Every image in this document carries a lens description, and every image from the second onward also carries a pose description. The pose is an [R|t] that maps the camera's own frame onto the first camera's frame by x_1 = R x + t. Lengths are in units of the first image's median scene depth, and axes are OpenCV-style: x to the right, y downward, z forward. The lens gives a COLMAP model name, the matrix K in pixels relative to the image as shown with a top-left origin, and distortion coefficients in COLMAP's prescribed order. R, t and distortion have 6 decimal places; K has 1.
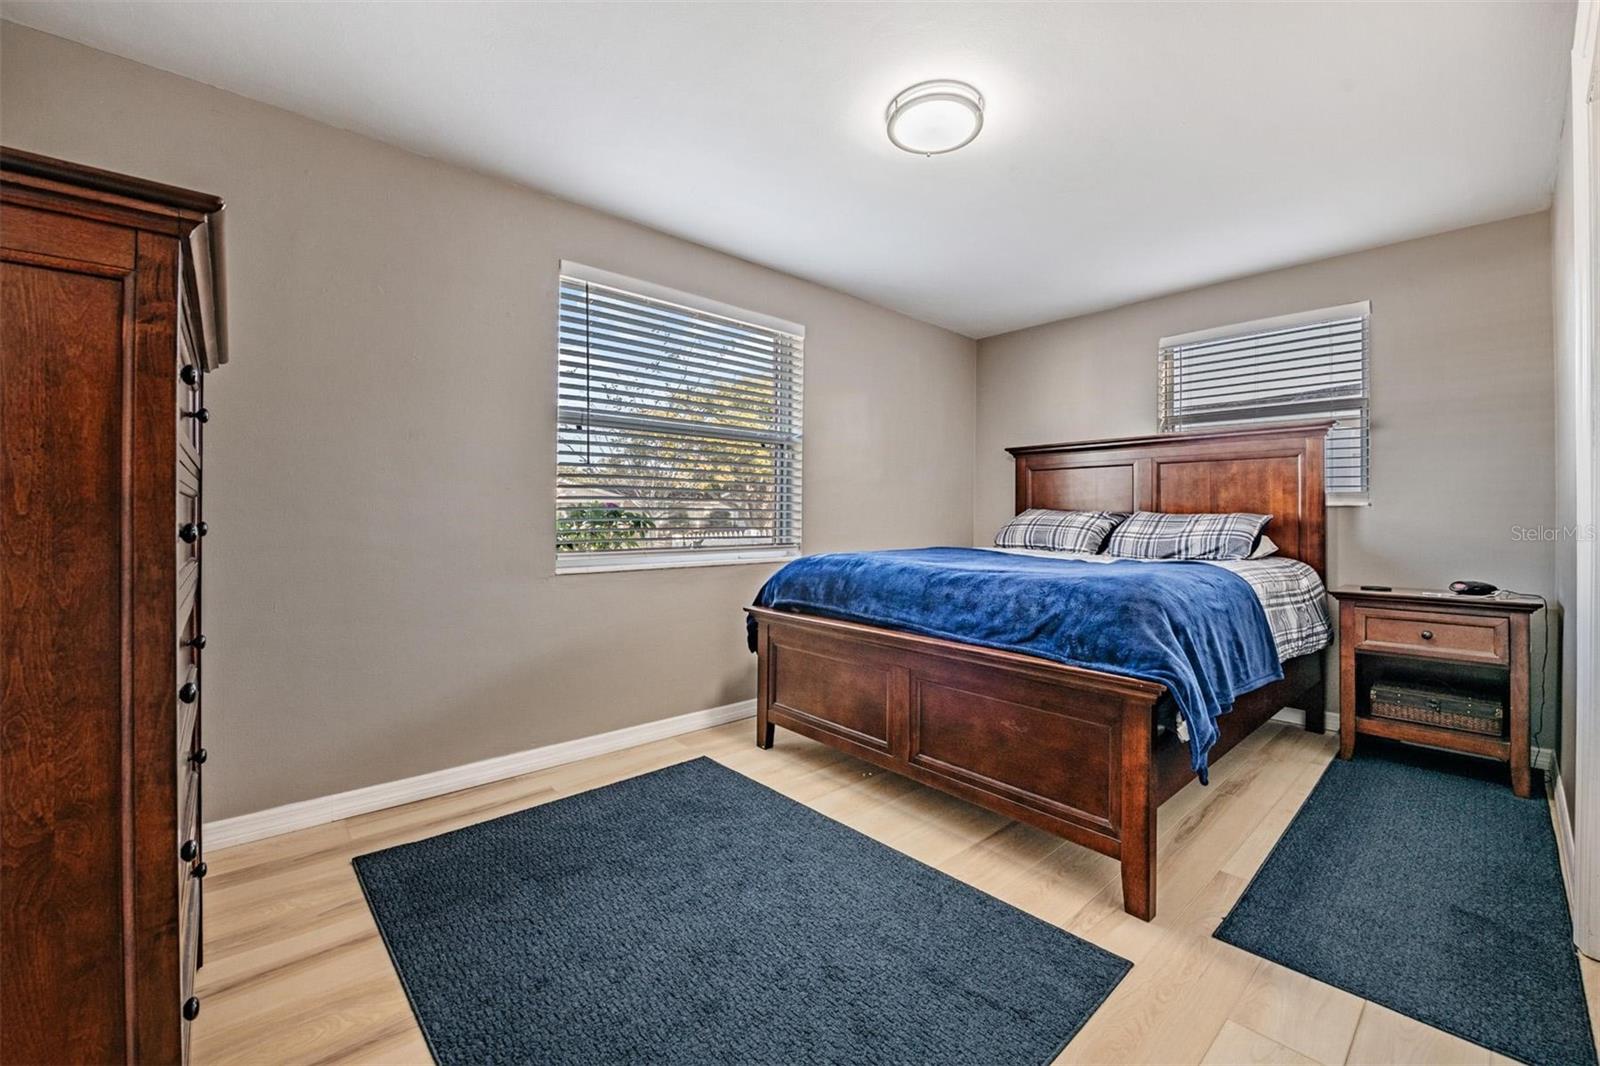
lens RADIAL K [[639.1, 0, 800.1], [0, 639.1, 523.4], [0, 0, 1]] dist [-0.010193, -0.000648]
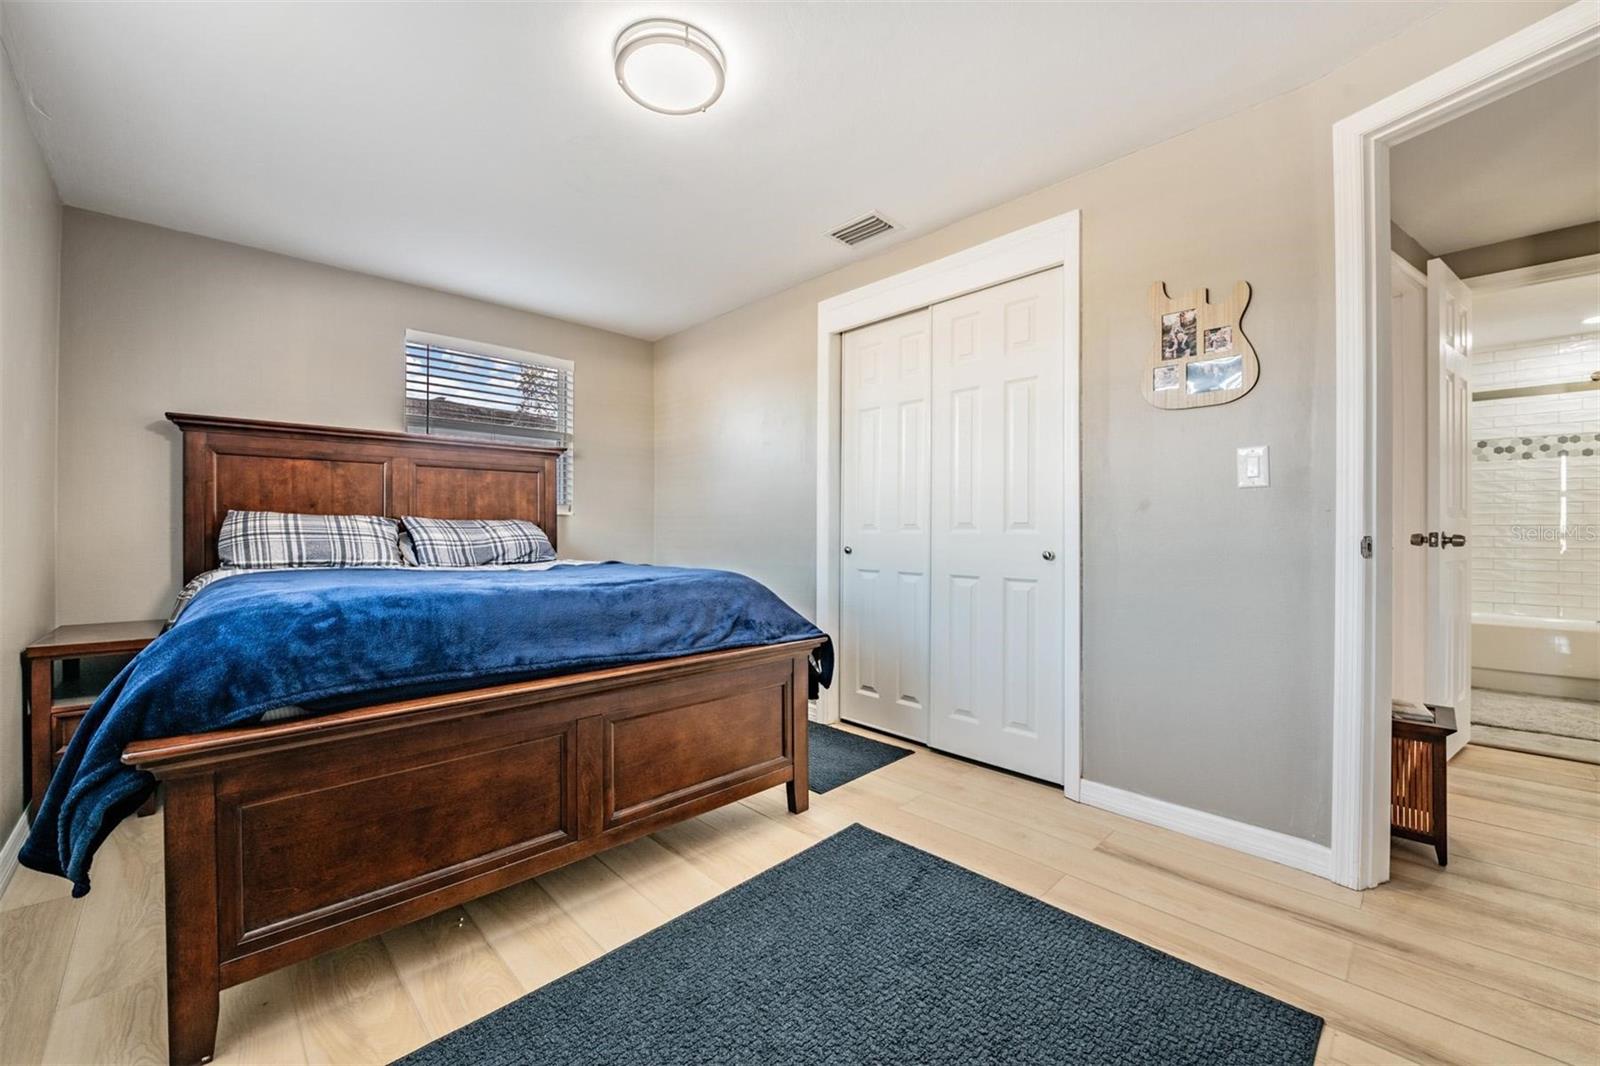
lens RADIAL K [[639.1, 0, 800.1], [0, 639.1, 523.4], [0, 0, 1]] dist [-0.010193, -0.000648]
pose [[-0.058410, 0.000637, 0.998292, -0.475812], [0.007241, 0.999974, -0.000215, -0.006166], [-0.998266, 0.007217, -0.058413, 0.596227]]
